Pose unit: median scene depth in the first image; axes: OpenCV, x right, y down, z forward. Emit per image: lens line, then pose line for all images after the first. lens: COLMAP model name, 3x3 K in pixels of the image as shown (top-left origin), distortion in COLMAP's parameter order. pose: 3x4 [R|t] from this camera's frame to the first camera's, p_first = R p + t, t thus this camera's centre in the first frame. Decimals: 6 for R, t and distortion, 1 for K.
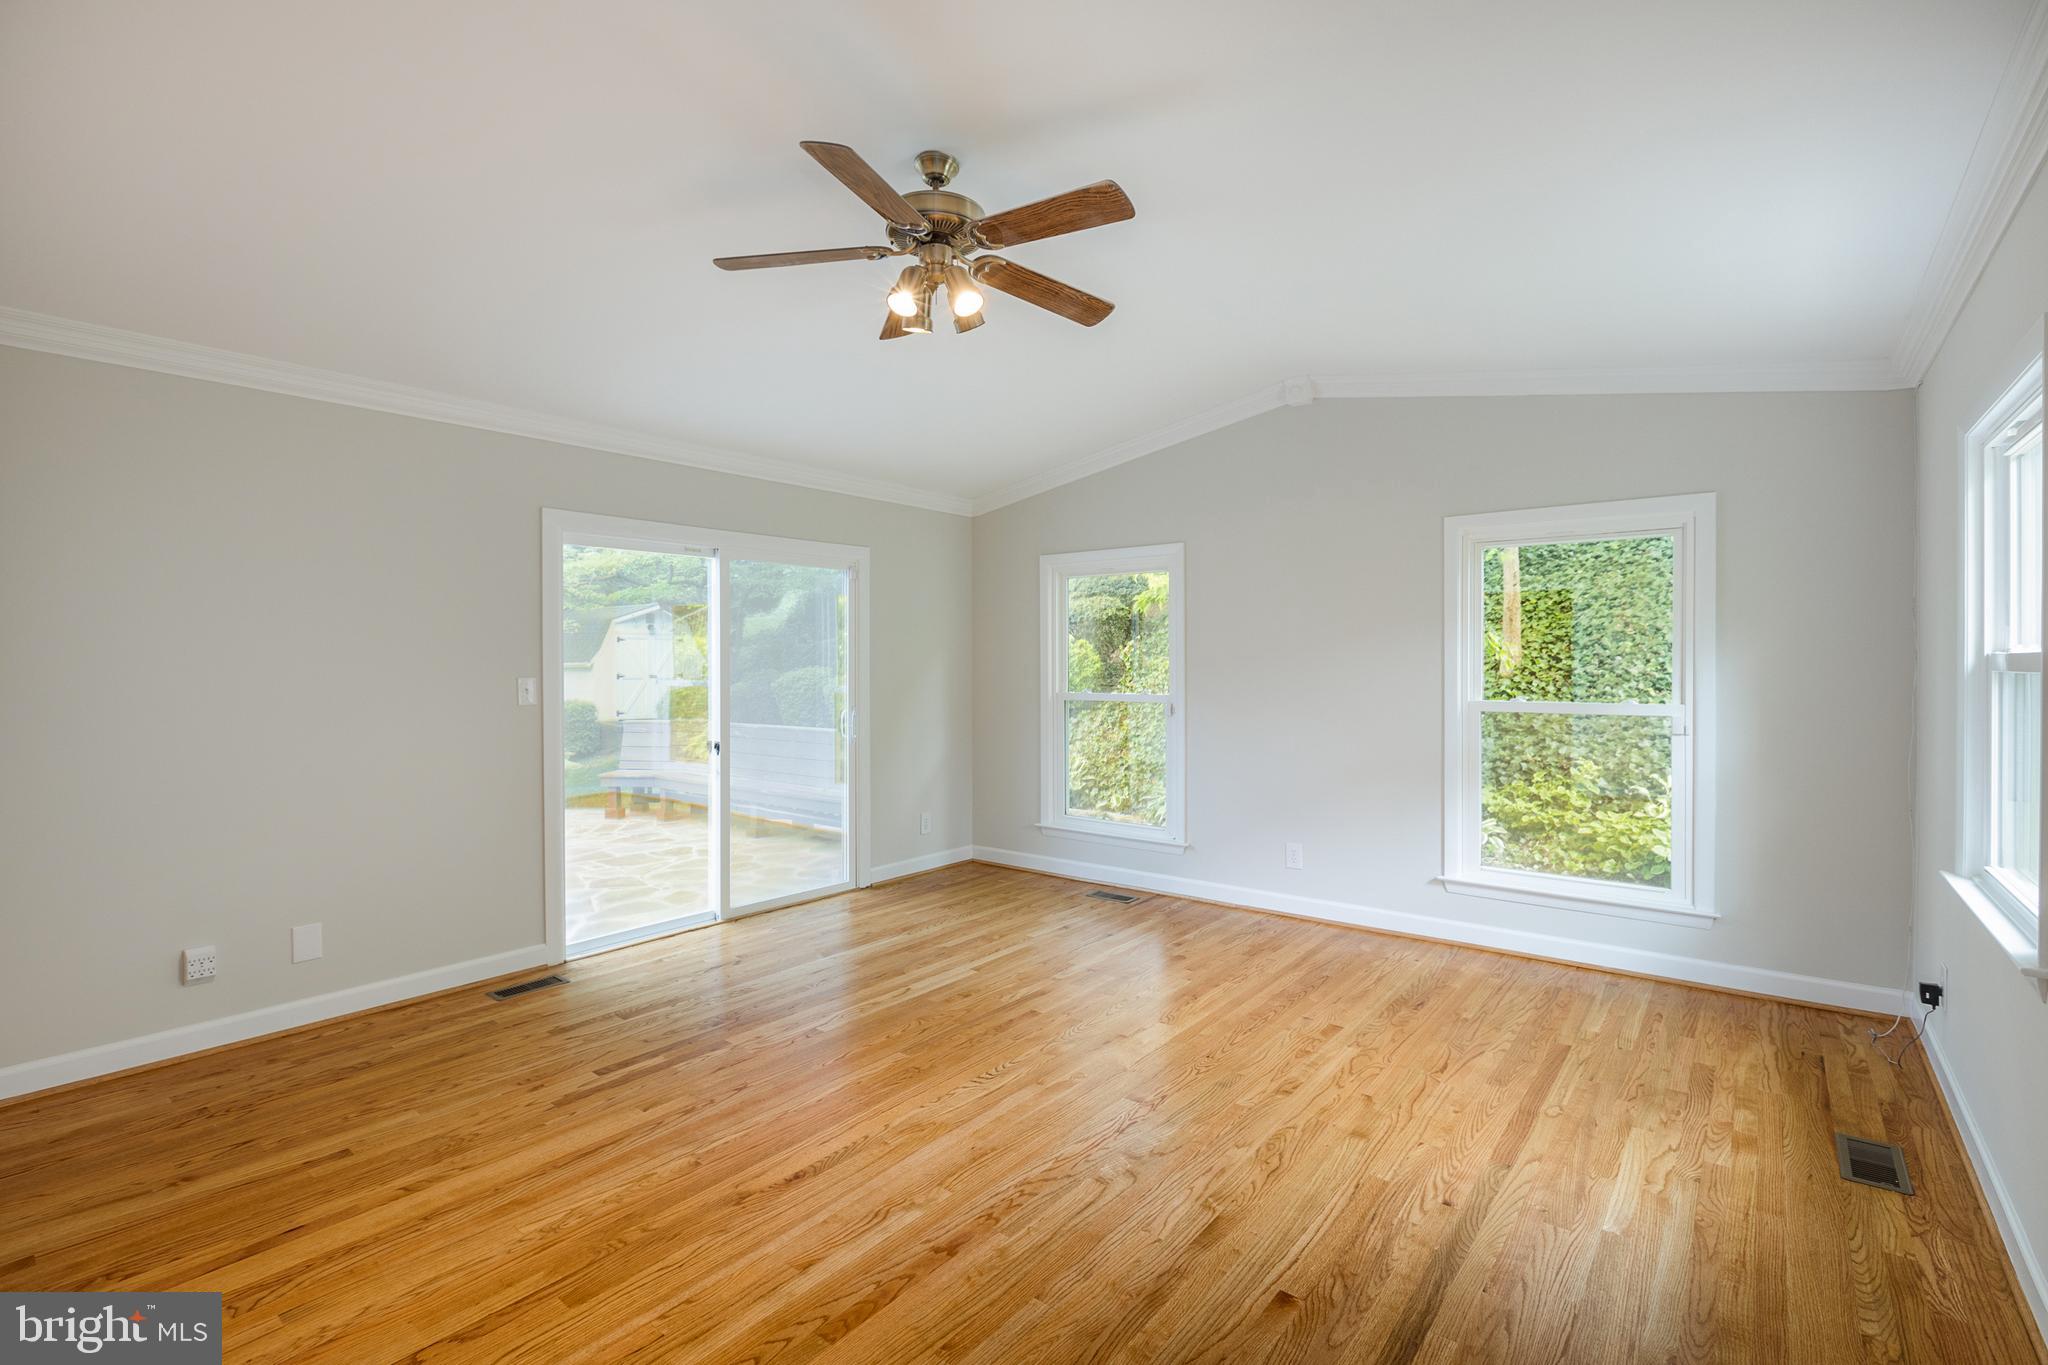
lens RADIAL K [[919.7, 0, 1022.9], [0, 919.7, 661.3], [0, 0, 1]] dist [-0.008578, -0.000375]
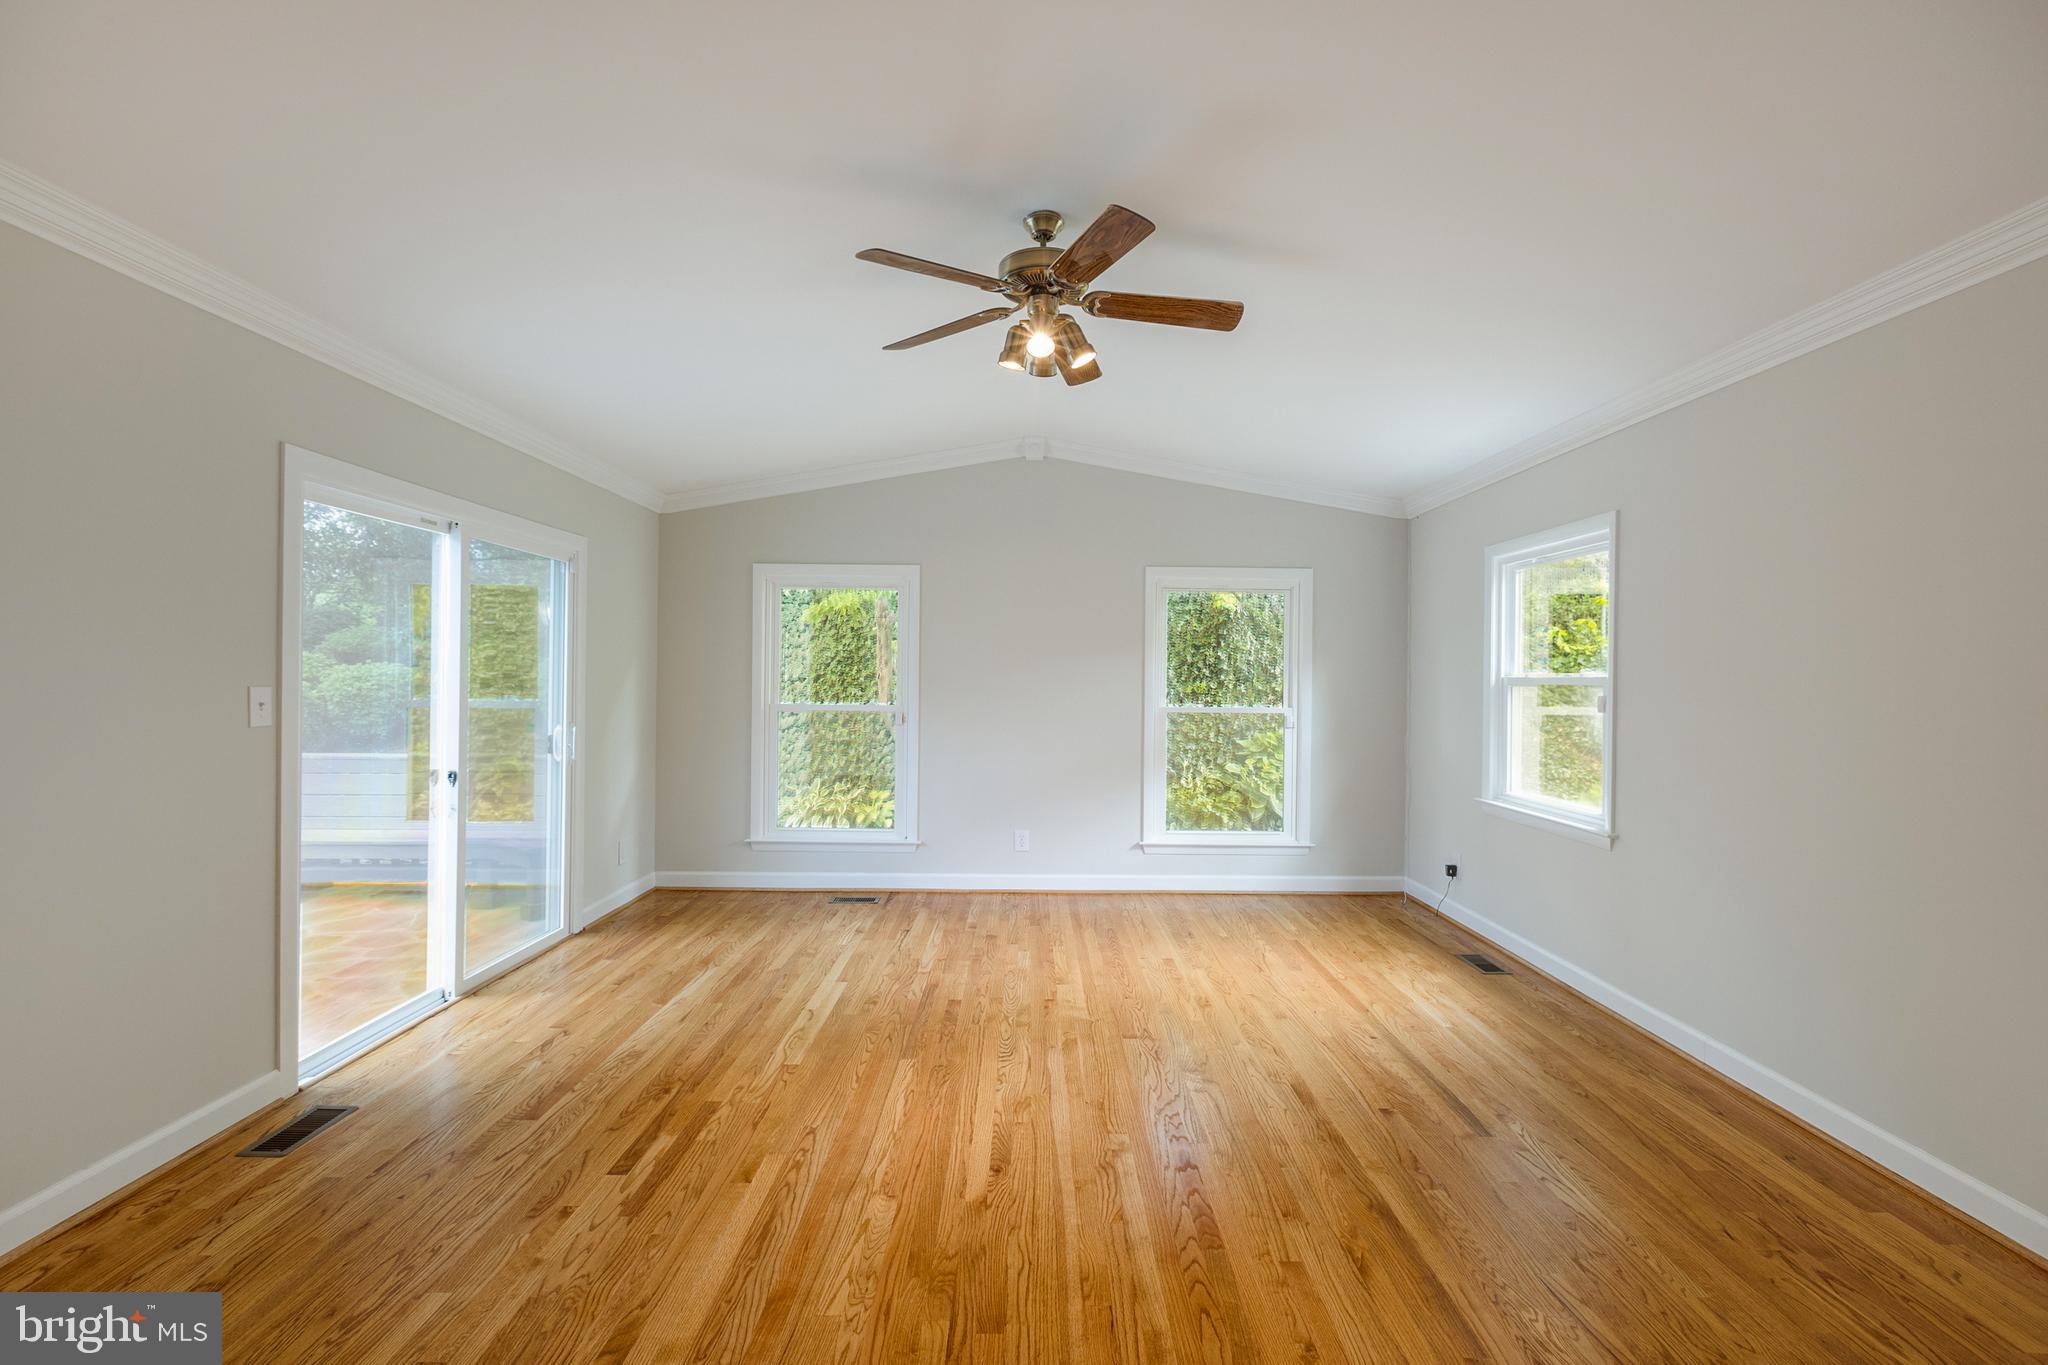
lens RADIAL K [[904.8, 0, 1023.3], [0, 904.8, 672.7], [0, 0, 1]] dist [0.001317, -0.000403]
pose [[0.779302, 0.013647, 0.626500, -0.575231], [-0.013627, 0.999895, -0.004830, 0.002685], [-0.626501, -0.004773, 0.779406, 0.122853]]
